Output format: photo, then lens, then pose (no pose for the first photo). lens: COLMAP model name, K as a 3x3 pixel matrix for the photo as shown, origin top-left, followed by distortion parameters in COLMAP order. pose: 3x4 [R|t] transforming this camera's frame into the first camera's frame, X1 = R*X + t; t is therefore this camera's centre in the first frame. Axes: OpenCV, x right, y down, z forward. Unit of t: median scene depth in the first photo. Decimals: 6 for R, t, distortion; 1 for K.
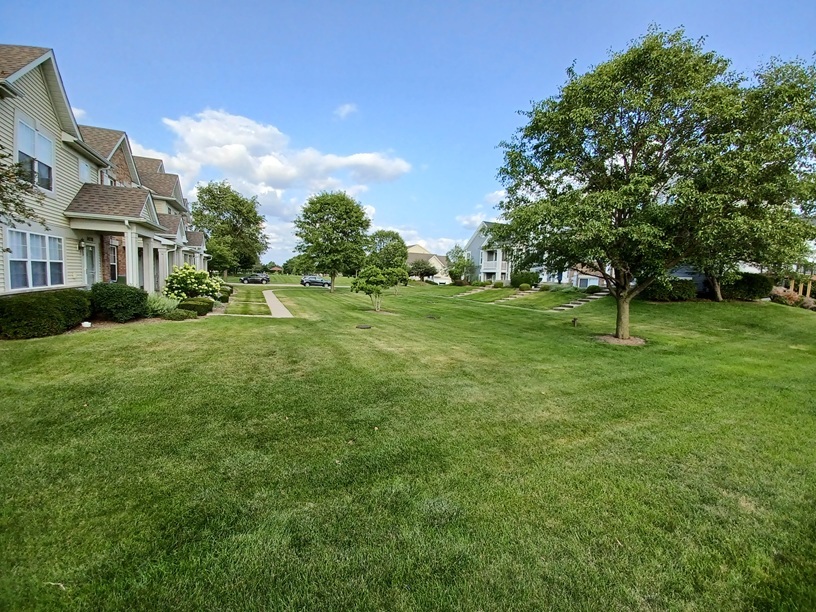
lens RADIAL K [[328.9, 0, 408.0], [0, 328.9, 306.0], [0, 0, 1]] dist [0.000095, -0.000145]
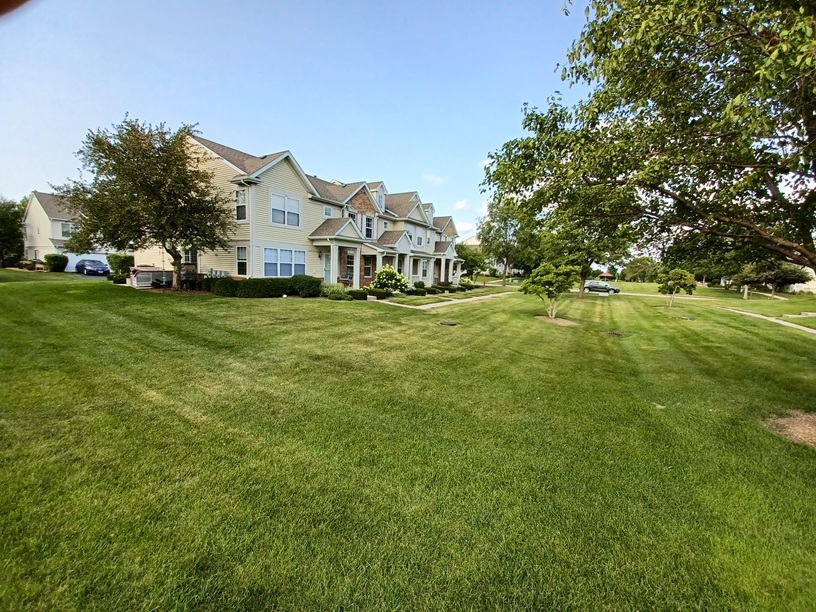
lens RADIAL K [[328.9, 0, 408.0], [0, 328.9, 306.0], [0, 0, 1]] dist [0.000095, -0.000145]
pose [[0.536258, 0.077266, -0.840510, 0.771546], [-0.094986, 0.995000, 0.030865, -0.009320], [0.838692, 0.063285, 0.540916, 0.458695]]
